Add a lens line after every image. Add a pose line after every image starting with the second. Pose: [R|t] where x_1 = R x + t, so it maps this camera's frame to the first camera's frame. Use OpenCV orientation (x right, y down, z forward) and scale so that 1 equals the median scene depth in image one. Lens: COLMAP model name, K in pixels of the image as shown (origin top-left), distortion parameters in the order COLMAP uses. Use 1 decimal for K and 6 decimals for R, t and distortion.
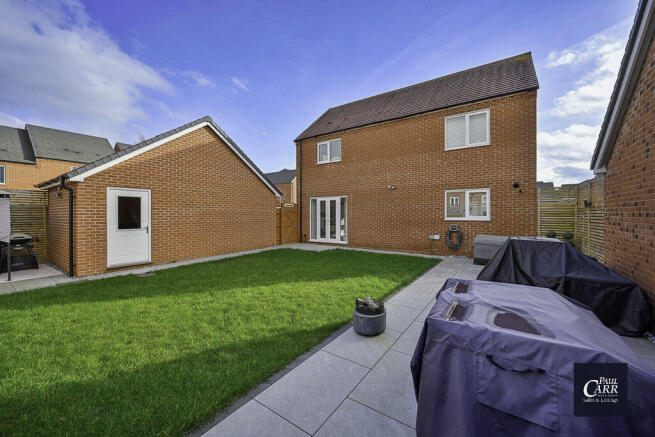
lens RADIAL K [[261.3, 0, 325.1], [0, 261.3, 216.1], [0, 0, 1]] dist [-0.013469, 0.000086]
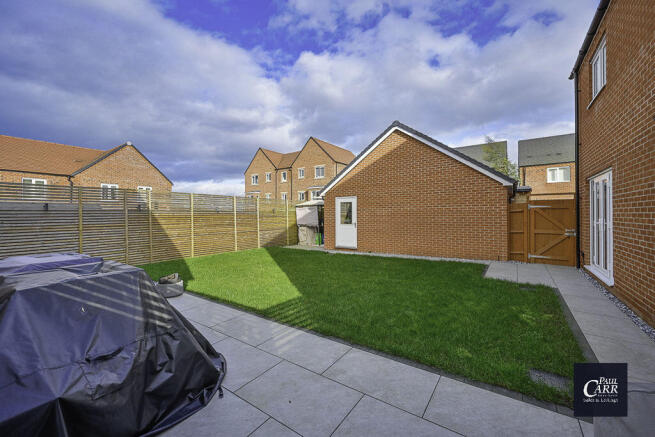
lens RADIAL K [[261.3, 0, 325.1], [0, 261.3, 216.1], [0, 0, 1]] dist [-0.013469, 0.000086]
pose [[-0.008761, 0.005043, -0.999949, 0.711065], [-0.002045, 0.999985, 0.005061, -0.002218], [0.999960, 0.002089, -0.008750, 0.839186]]
